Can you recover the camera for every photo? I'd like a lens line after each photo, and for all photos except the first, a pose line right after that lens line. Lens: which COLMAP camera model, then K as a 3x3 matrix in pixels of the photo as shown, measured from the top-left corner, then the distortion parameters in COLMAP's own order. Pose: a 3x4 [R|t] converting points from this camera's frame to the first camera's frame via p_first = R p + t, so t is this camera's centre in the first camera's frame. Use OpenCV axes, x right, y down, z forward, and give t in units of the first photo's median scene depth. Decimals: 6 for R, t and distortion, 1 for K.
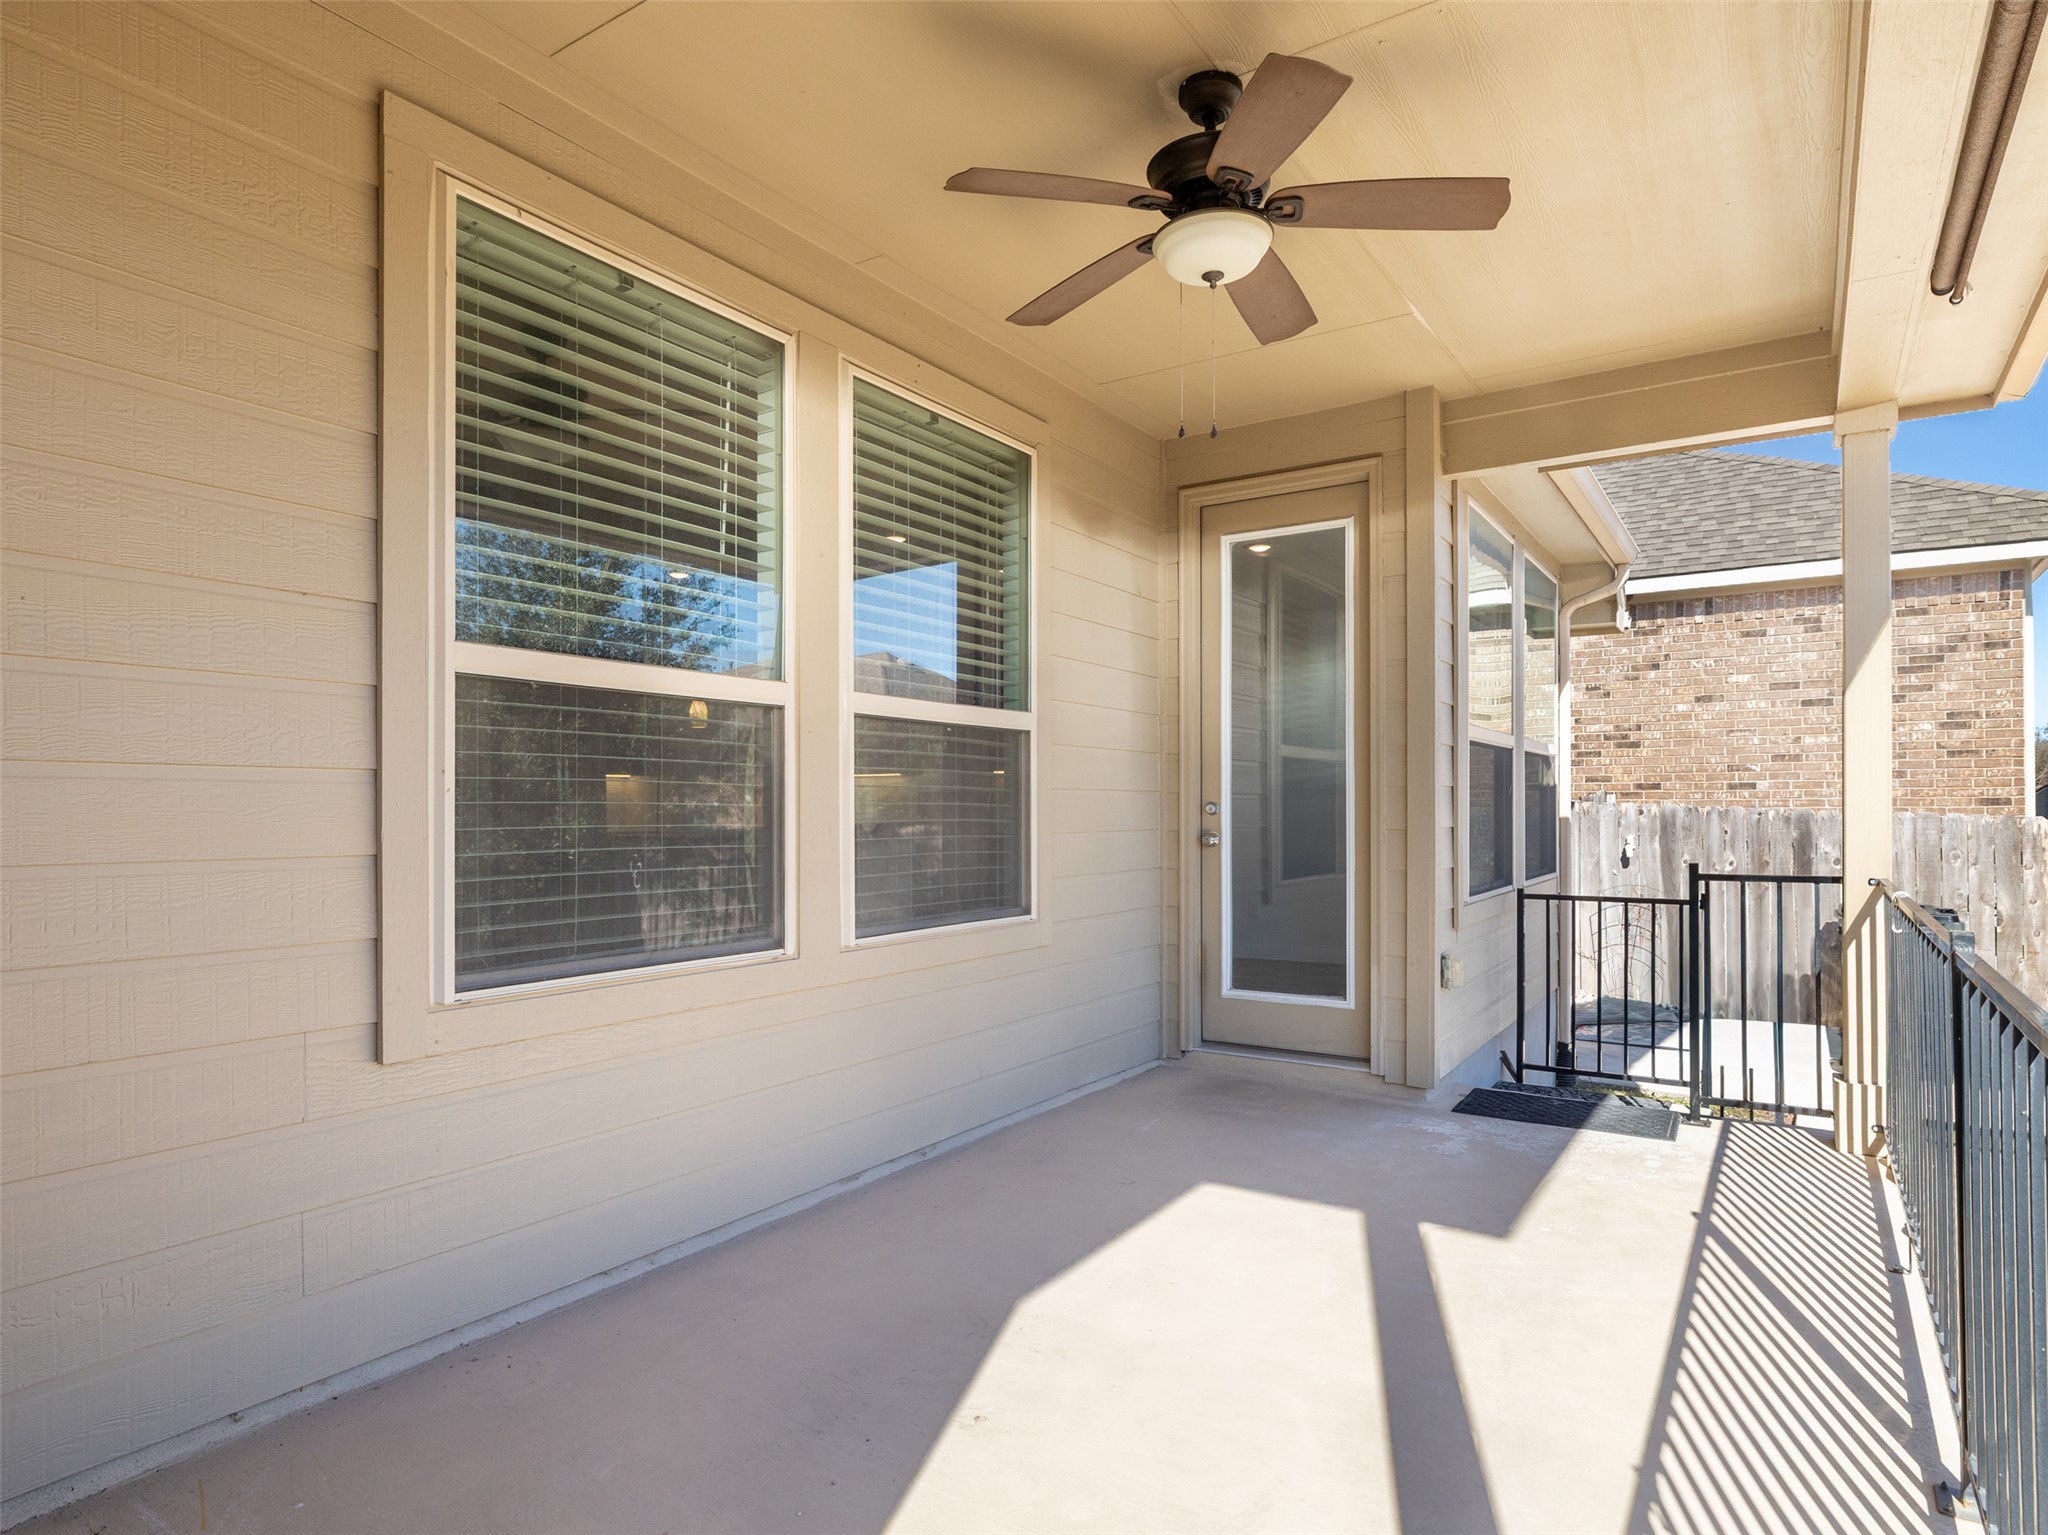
lens RADIAL K [[1189.7, 0, 1023.5], [0, 1189.7, 765.1], [0, 0, 1]] dist [-0.008023, 0.003317]
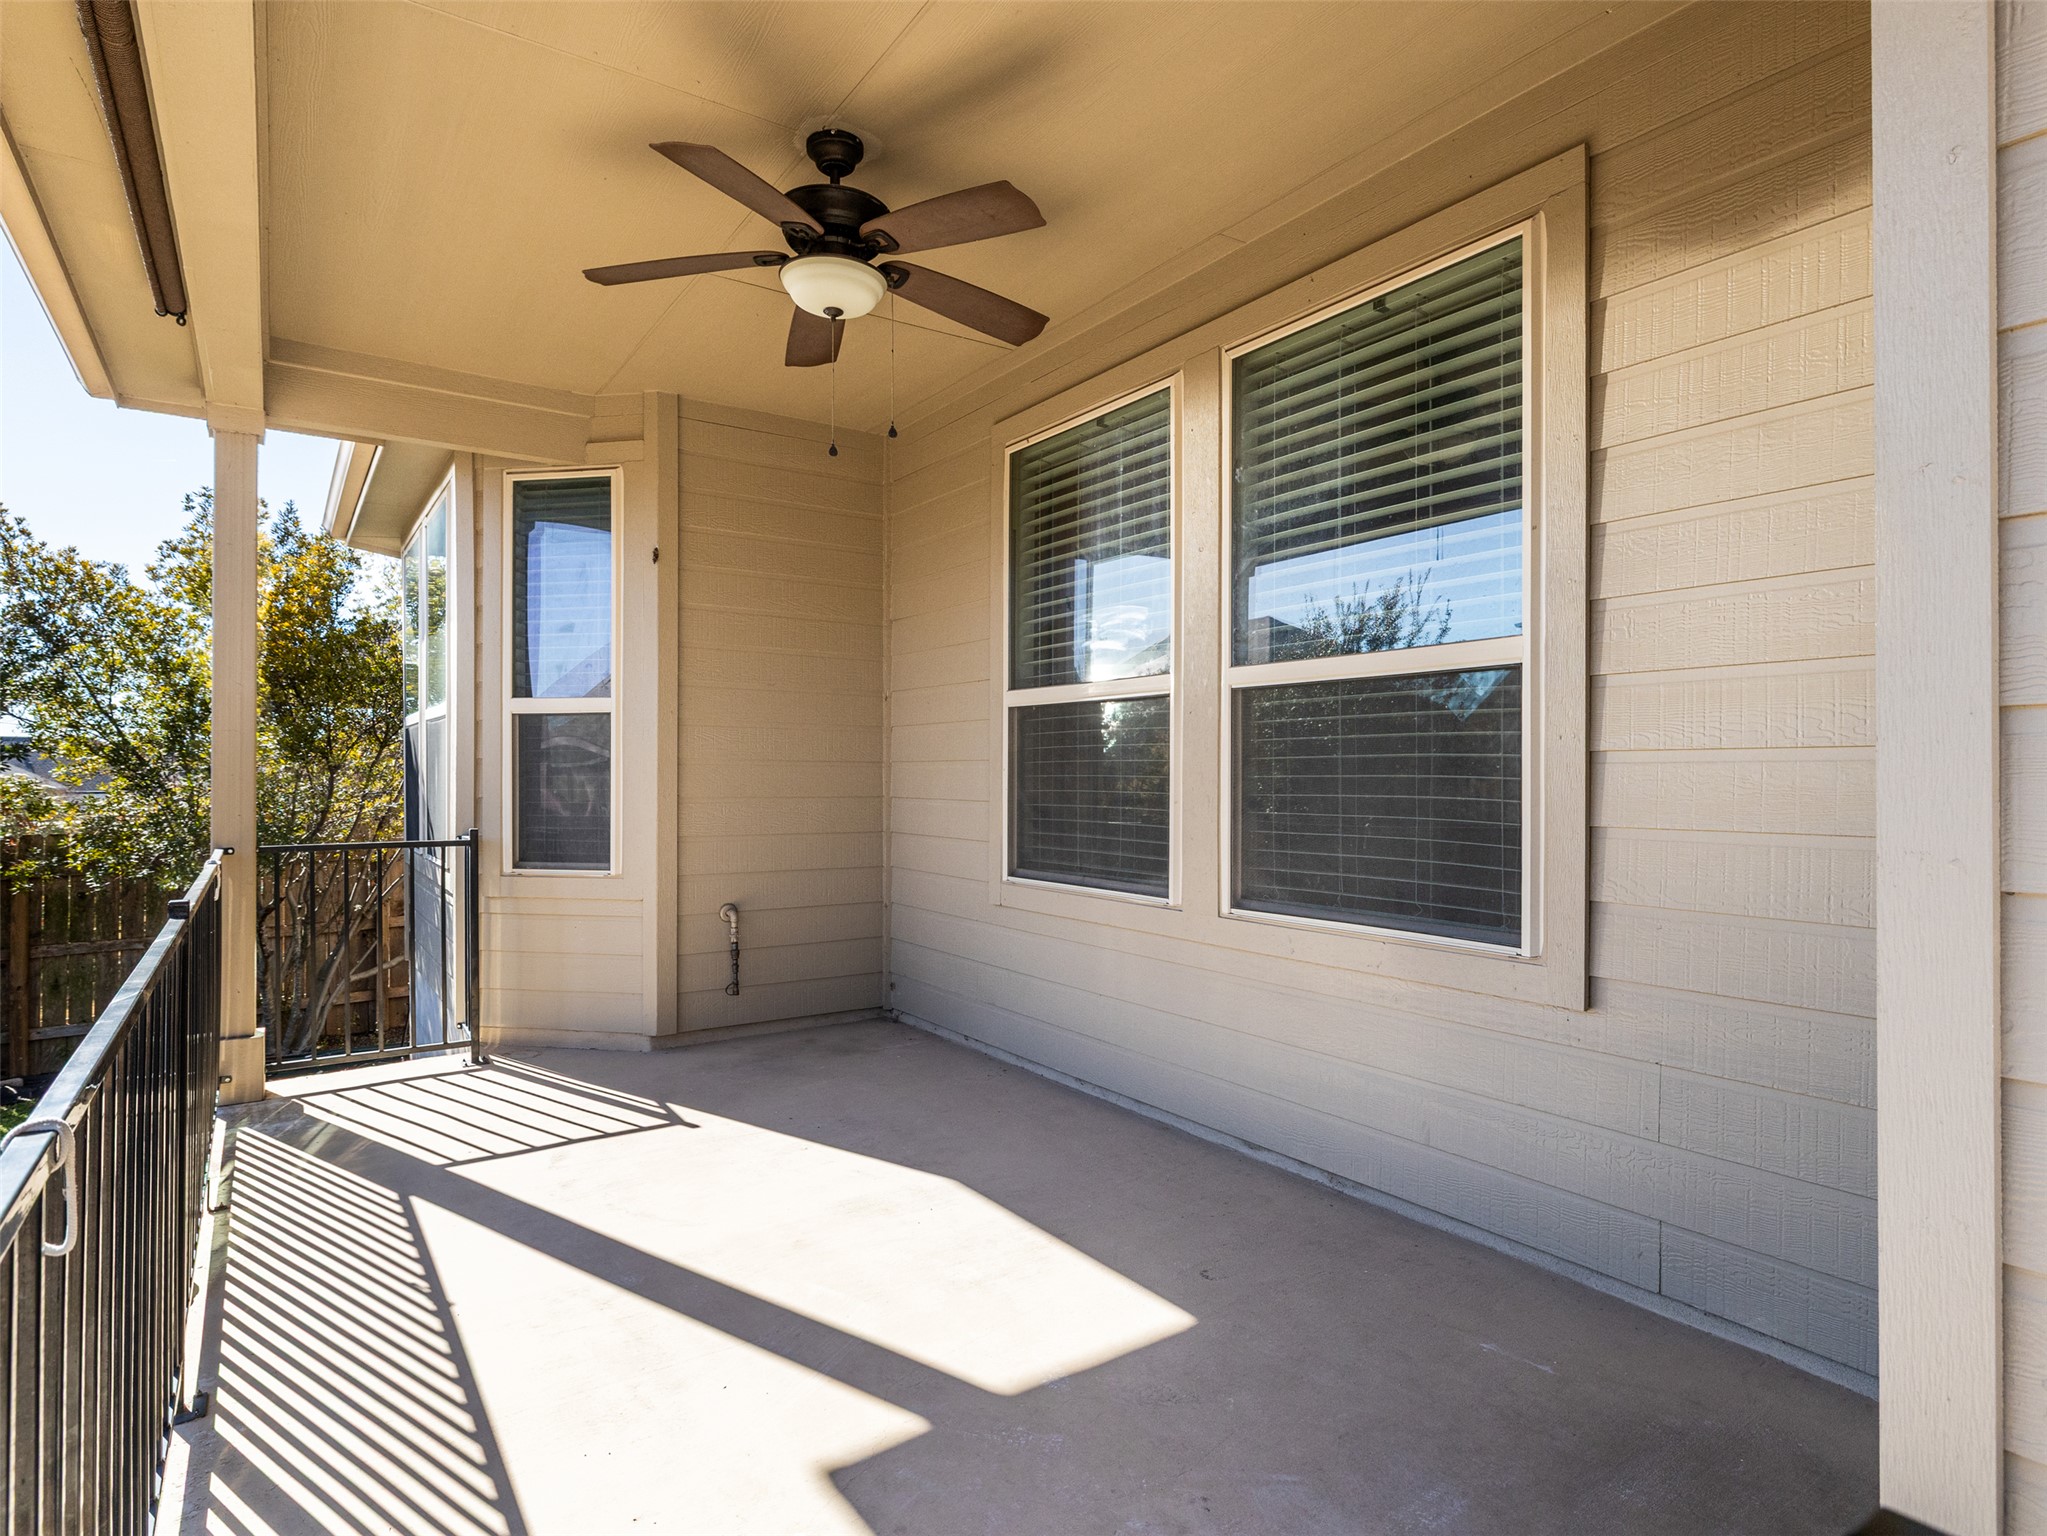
lens RADIAL K [[1094.5, 0, 1028.0], [0, 1094.5, 777.5], [0, 0, 1]] dist [-0.039381, -0.001368]
pose [[-0.378966, -0.008539, -0.925371, 0.382885], [0.021014, 0.999620, -0.017830, 0.022414], [0.925172, -0.026203, -0.378642, 0.574601]]
